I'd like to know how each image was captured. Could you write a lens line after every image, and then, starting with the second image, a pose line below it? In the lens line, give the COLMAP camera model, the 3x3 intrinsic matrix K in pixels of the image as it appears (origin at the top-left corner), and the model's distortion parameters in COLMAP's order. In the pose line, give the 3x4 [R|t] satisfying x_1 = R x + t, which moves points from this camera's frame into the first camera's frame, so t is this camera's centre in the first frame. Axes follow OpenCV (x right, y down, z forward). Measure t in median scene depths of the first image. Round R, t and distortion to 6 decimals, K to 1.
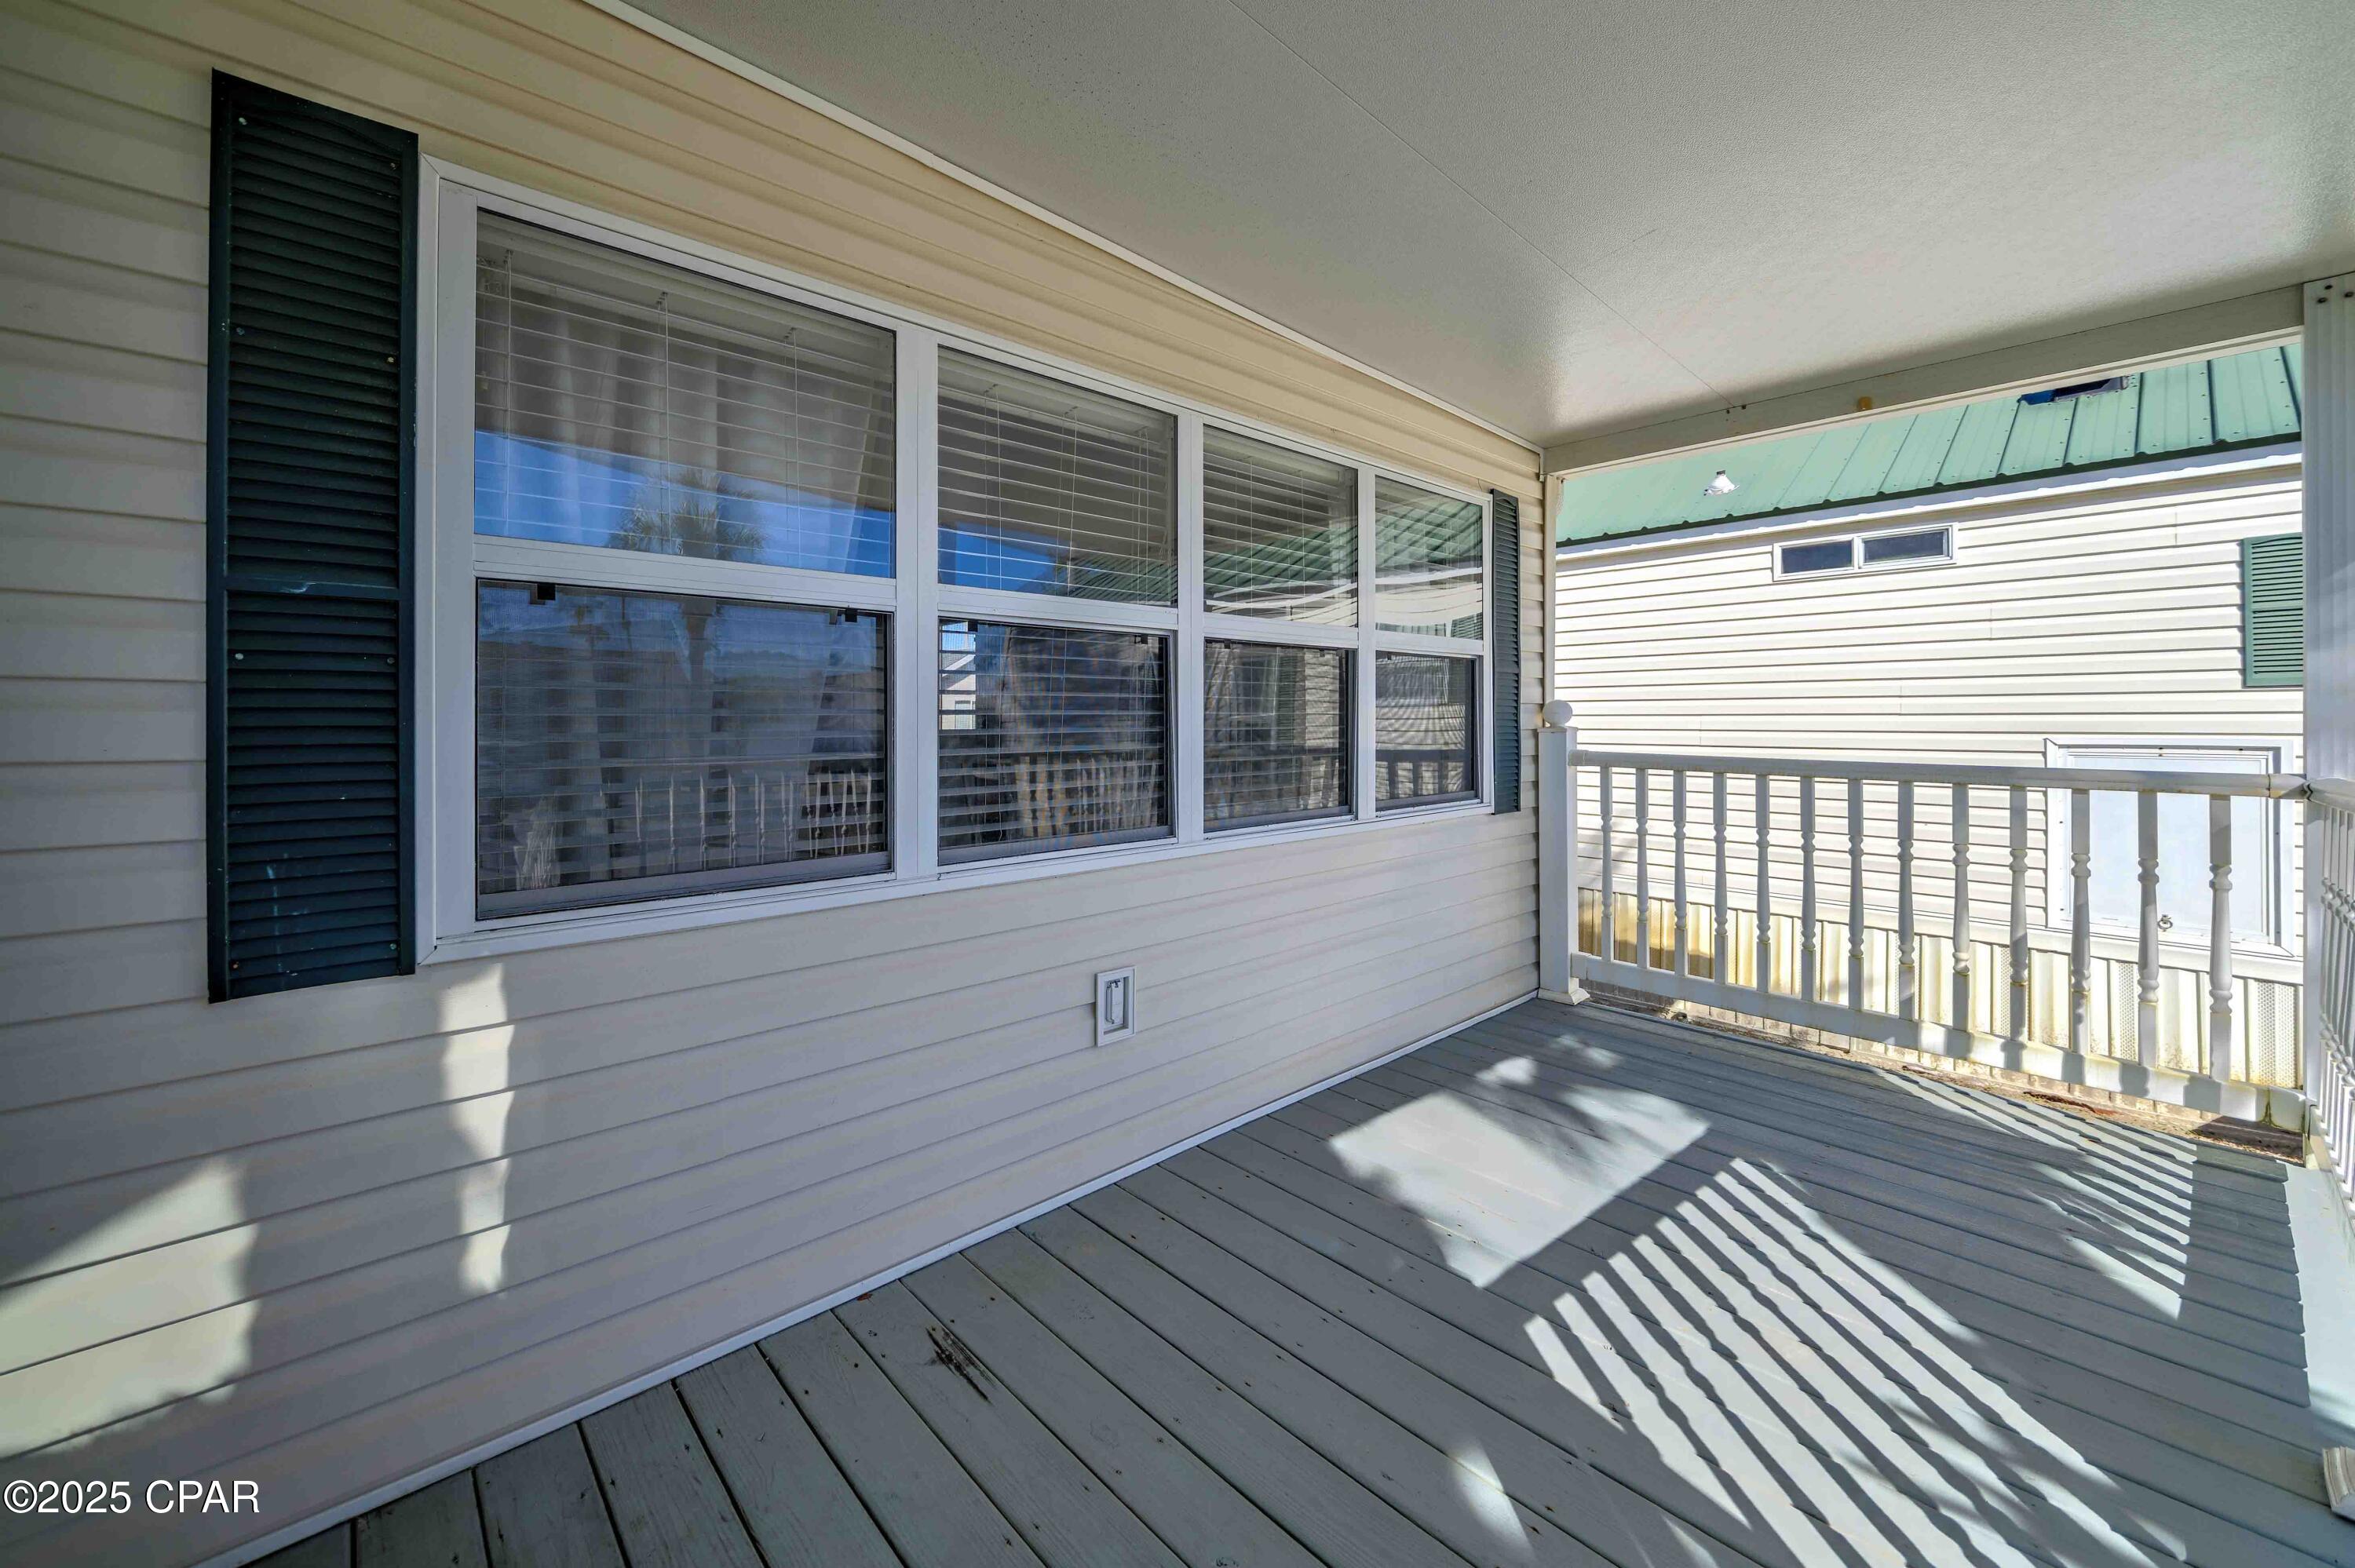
lens RADIAL K [[877.6, 0, 1041.1], [0, 877.6, 699.2], [0, 0, 1]] dist [-0.000537, 0.000058]
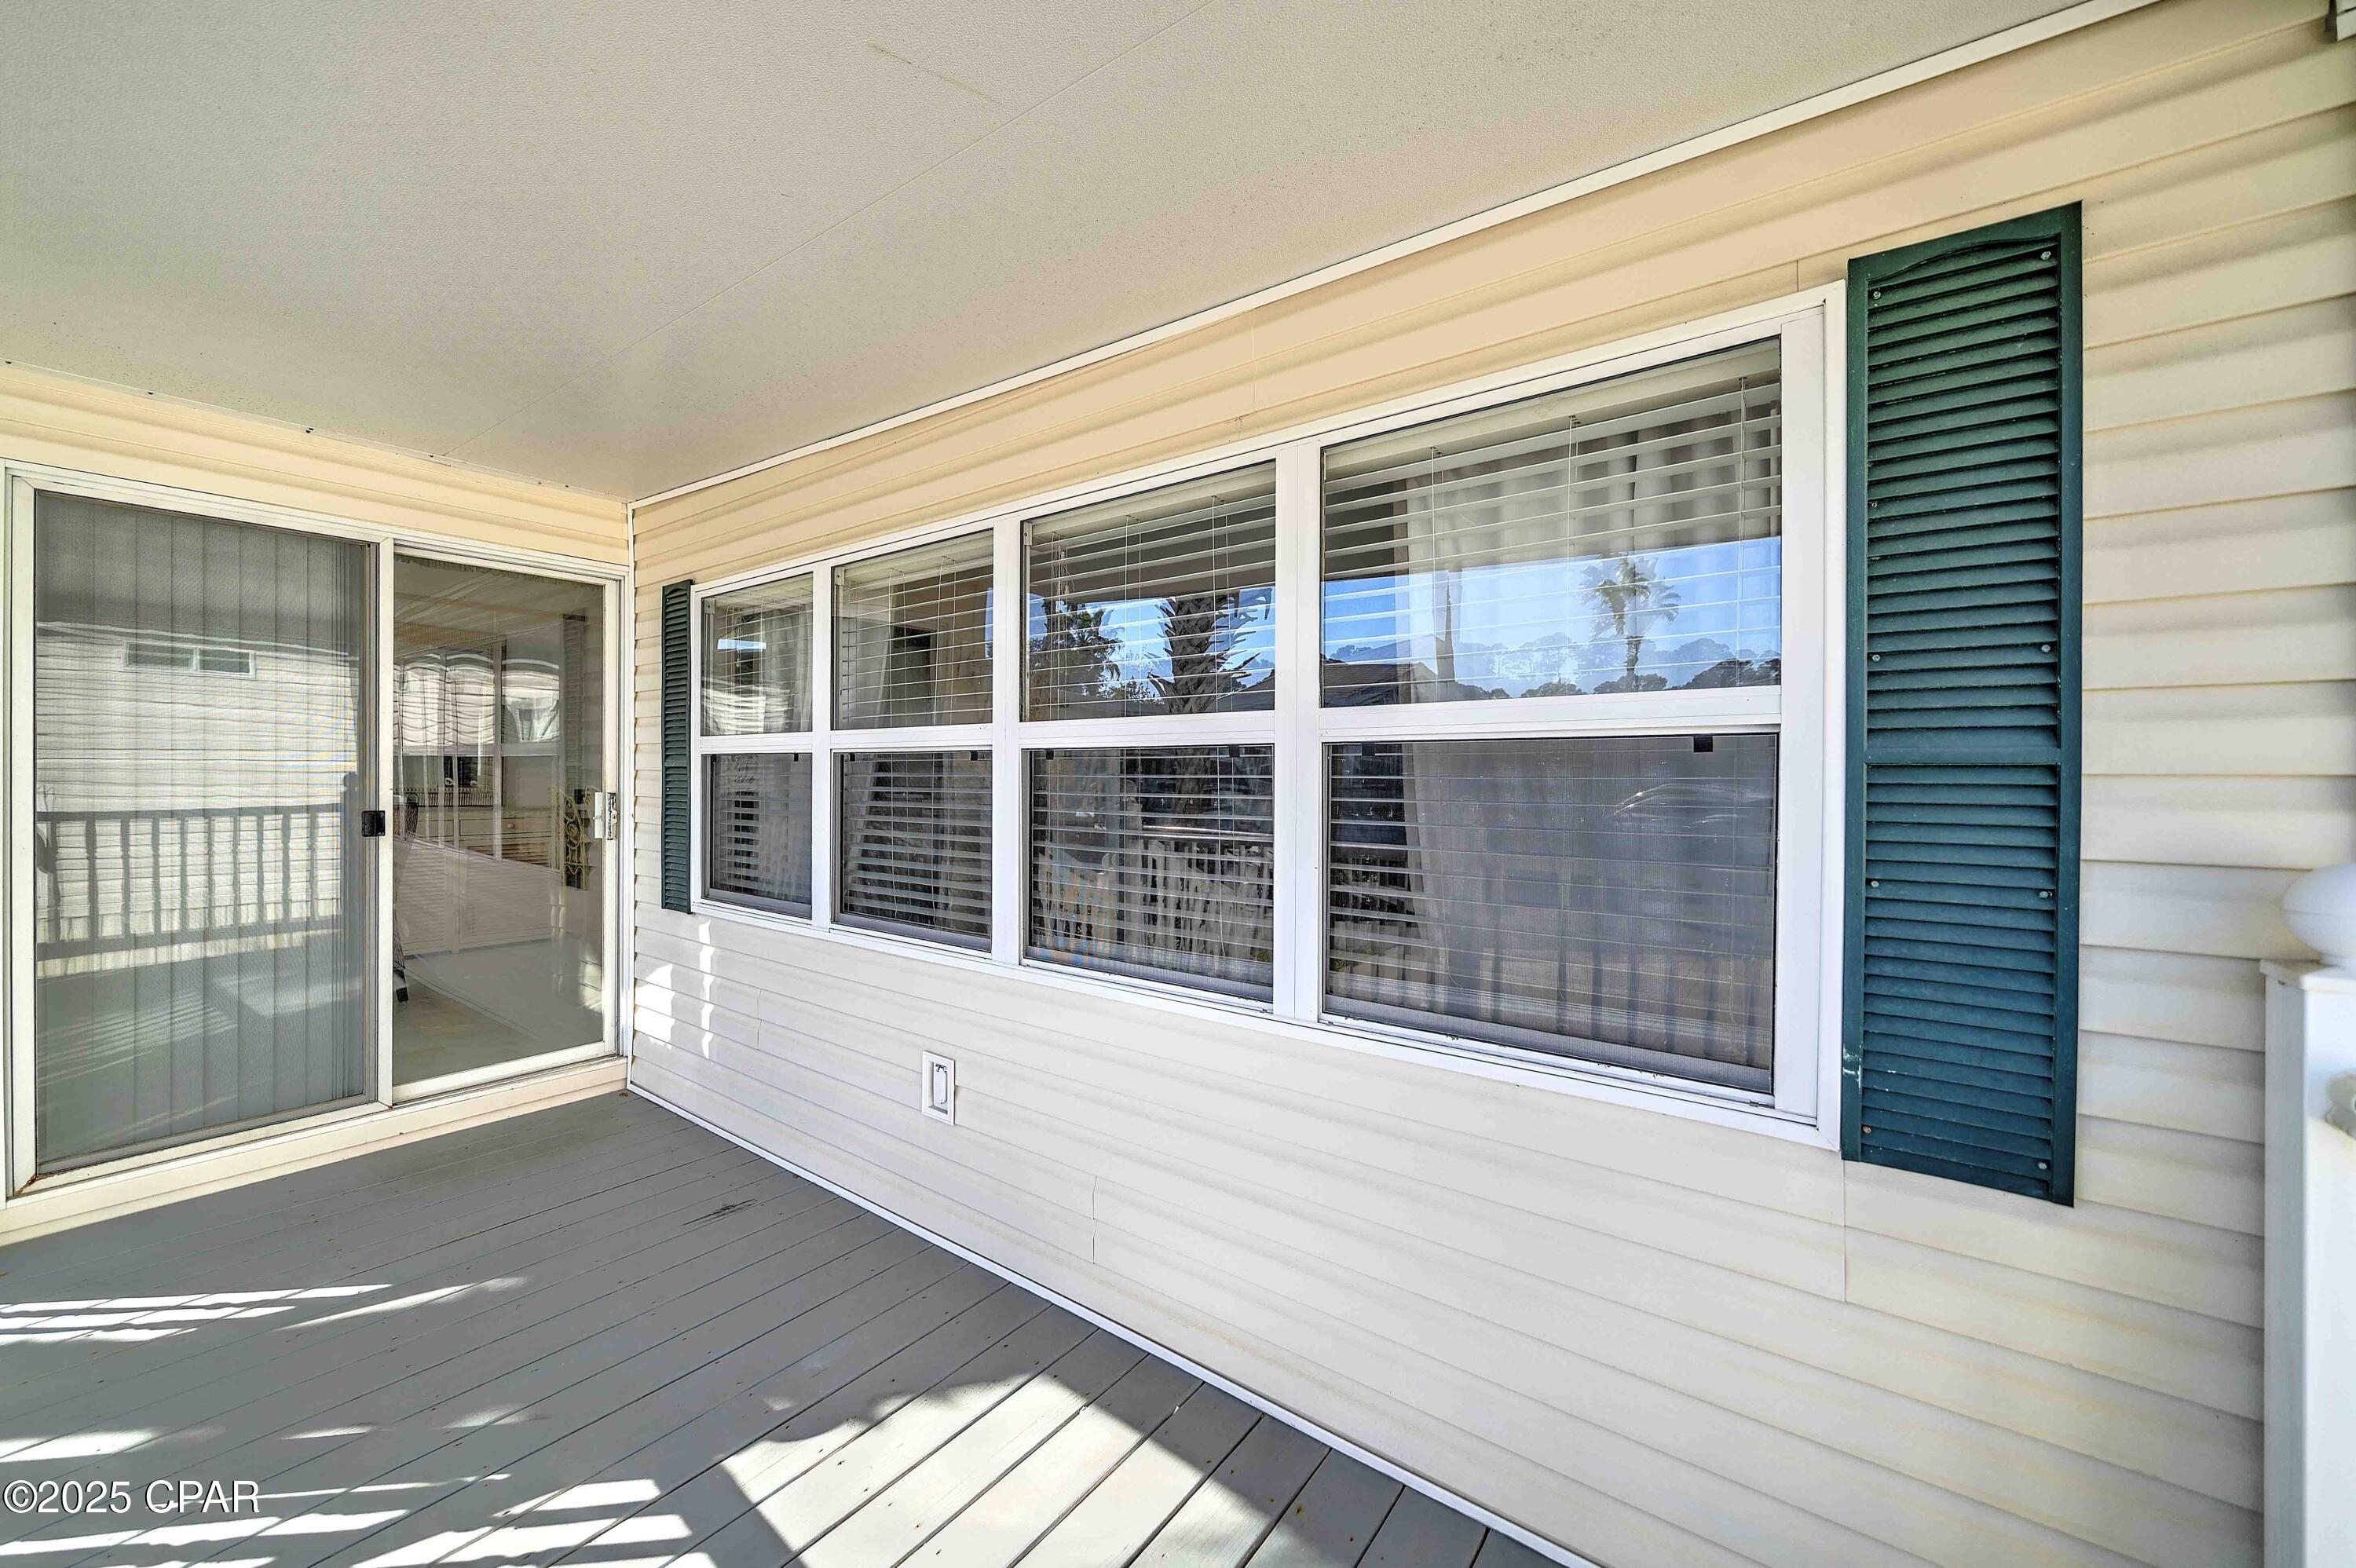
lens RADIAL K [[893.1, 0, 1161.9], [0, 893.1, 777.0], [0, 0, 1]] dist [-0.005439, 0.000312]
pose [[0.256854, 0.003391, -0.966444, 1.228401], [0.006815, 0.999963, 0.005320, -0.049861], [0.966426, -0.007953, 0.256821, 0.969560]]
